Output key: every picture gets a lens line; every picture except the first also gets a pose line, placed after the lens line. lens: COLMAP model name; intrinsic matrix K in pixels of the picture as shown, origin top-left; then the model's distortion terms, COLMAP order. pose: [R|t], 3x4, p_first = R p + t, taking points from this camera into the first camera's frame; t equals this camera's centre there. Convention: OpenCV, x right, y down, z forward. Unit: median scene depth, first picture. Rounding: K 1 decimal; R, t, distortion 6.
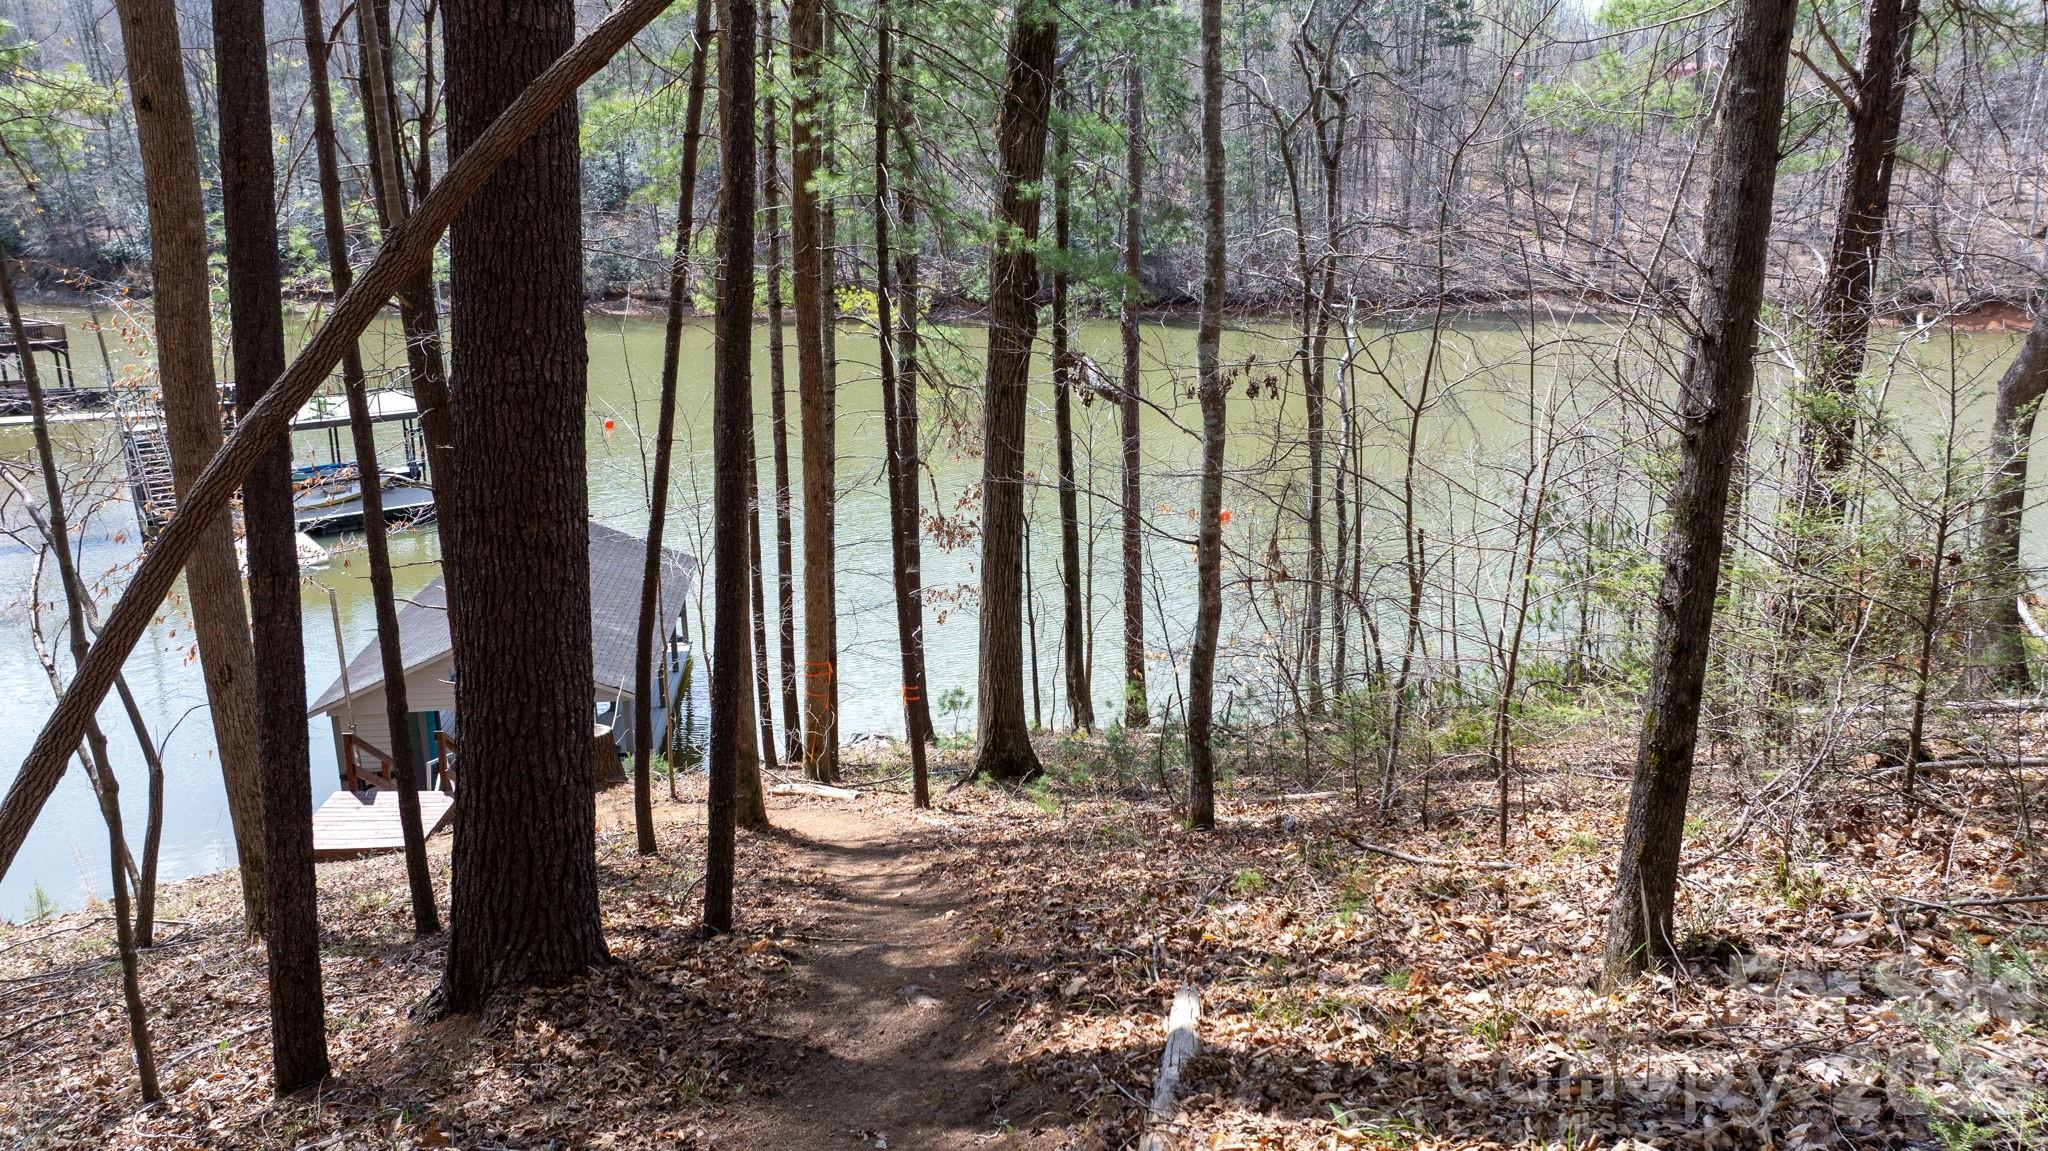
lens RADIAL K [[1427.1, 0, 1016.4], [0, 1427.1, 583.7], [0, 0, 1]] dist [-0.015201, -0.003905]
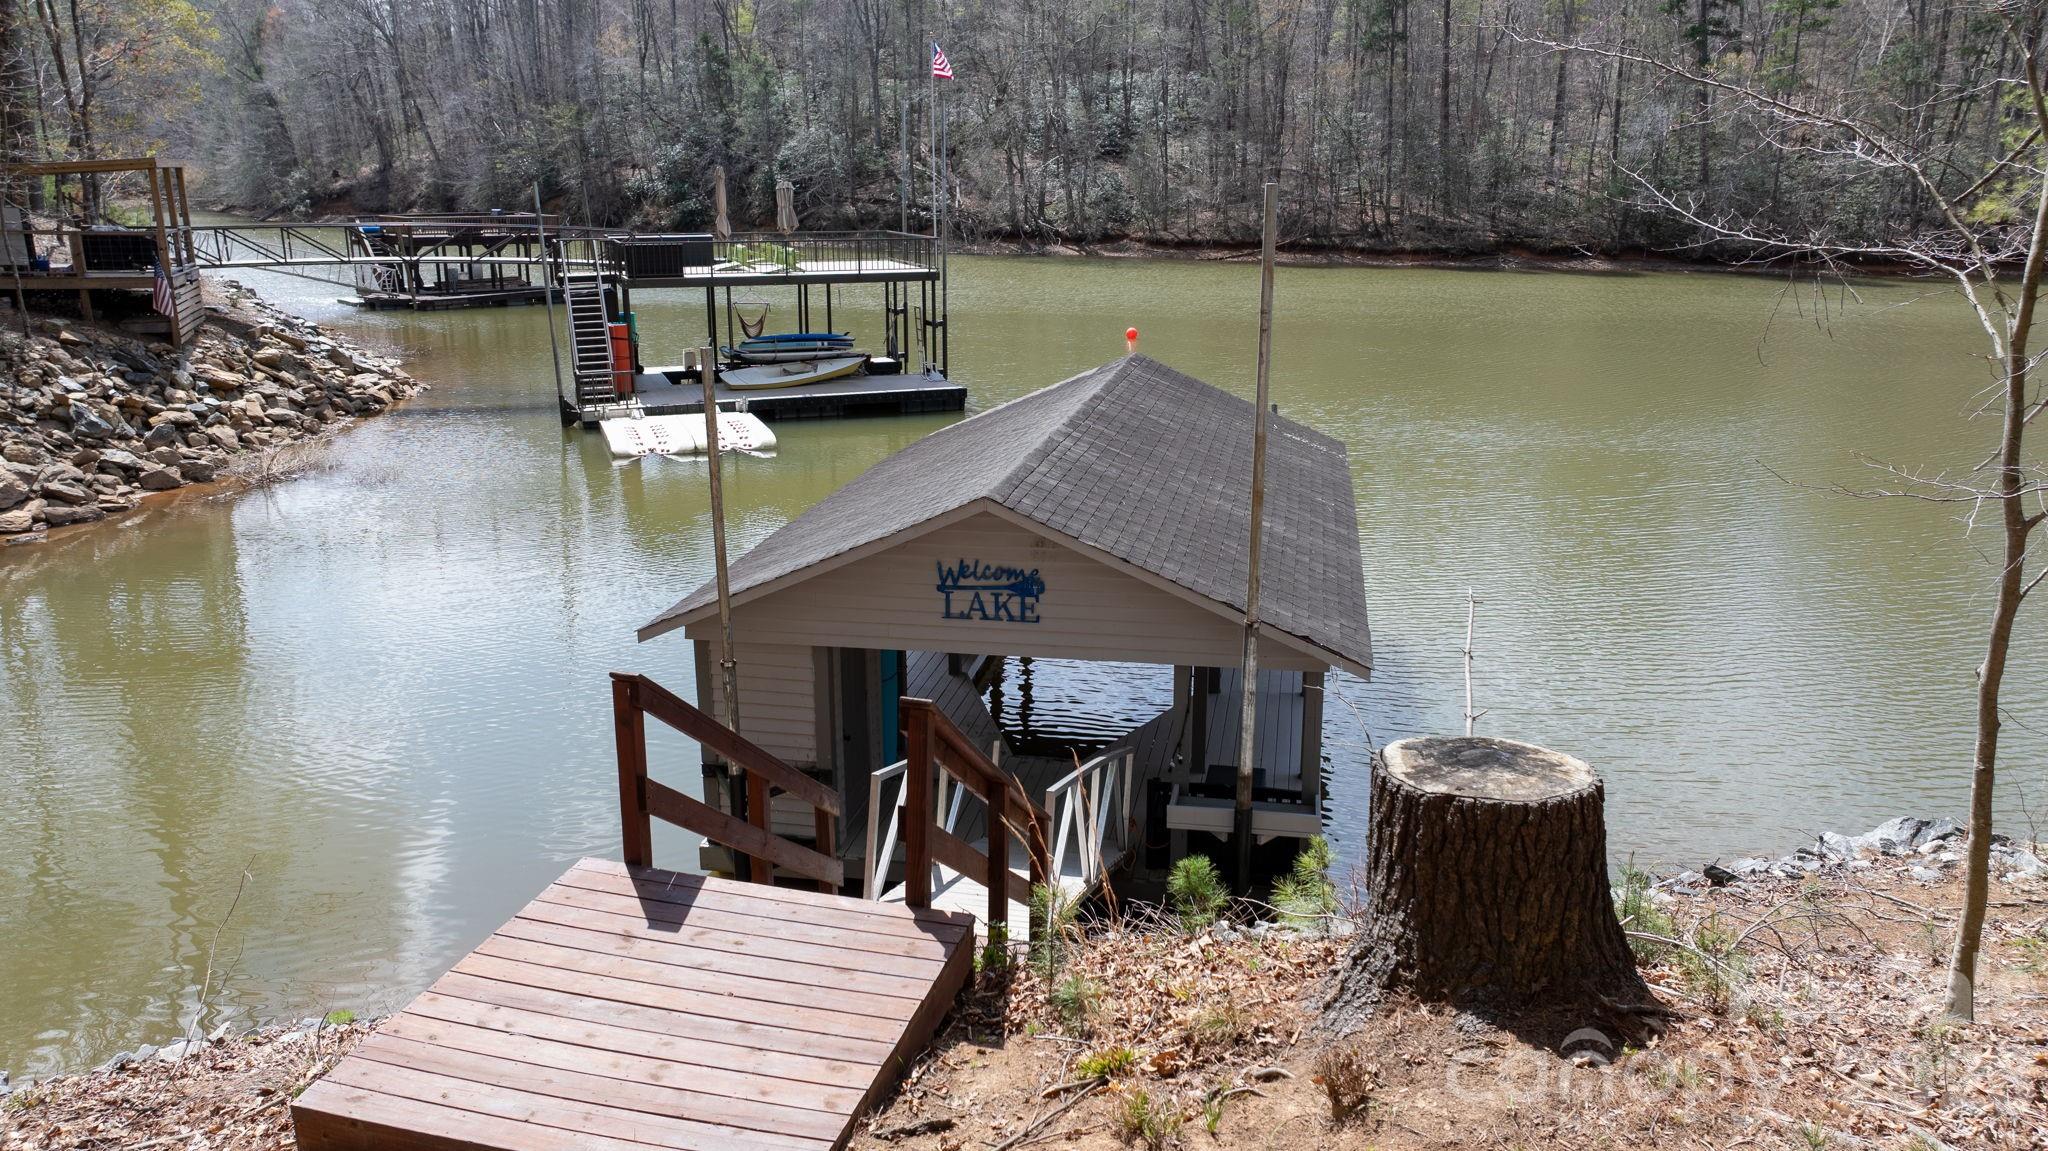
lens RADIAL K [[1427.1, 0, 1030.5], [0, 1427.1, 587.3], [0, 0, 1]] dist [-0.015201, -0.003905]
pose [[0.952717, 0.087469, -0.290997, -0.352039], [-0.086894, 0.996106, 0.014927, 0.087390], [0.291170, 0.011064, 0.956607, 0.854119]]
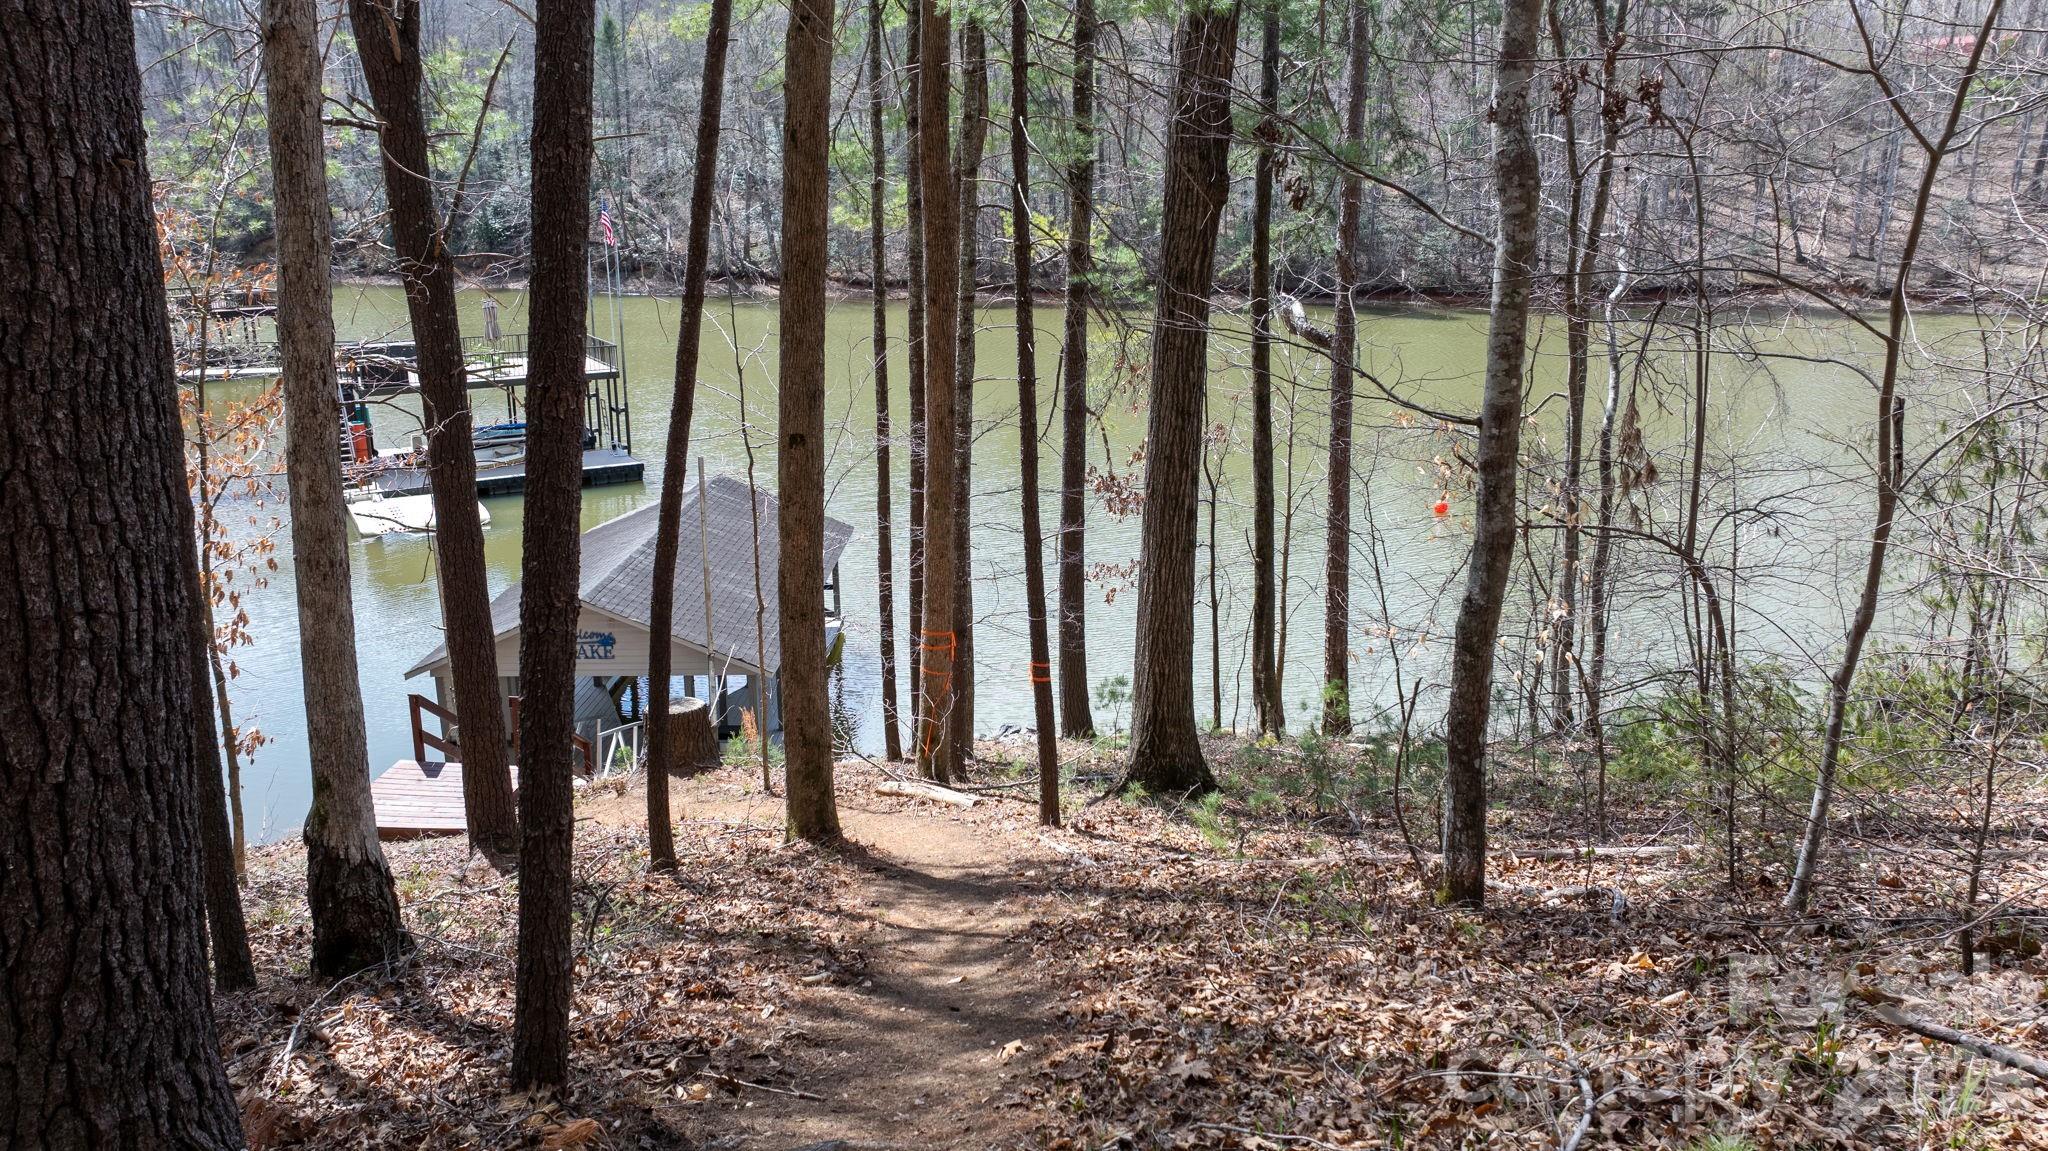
lens RADIAL K [[1427.1, 0, 1018.2], [0, 1427.1, 577.0], [0, 0, 1]] dist [-0.015201, -0.003905]
pose [[0.990420, 0.037971, -0.132765, 0.010446], [-0.038461, 0.999259, -0.001126, 0.023628], [0.132623, 0.006222, 0.991147, 0.214367]]
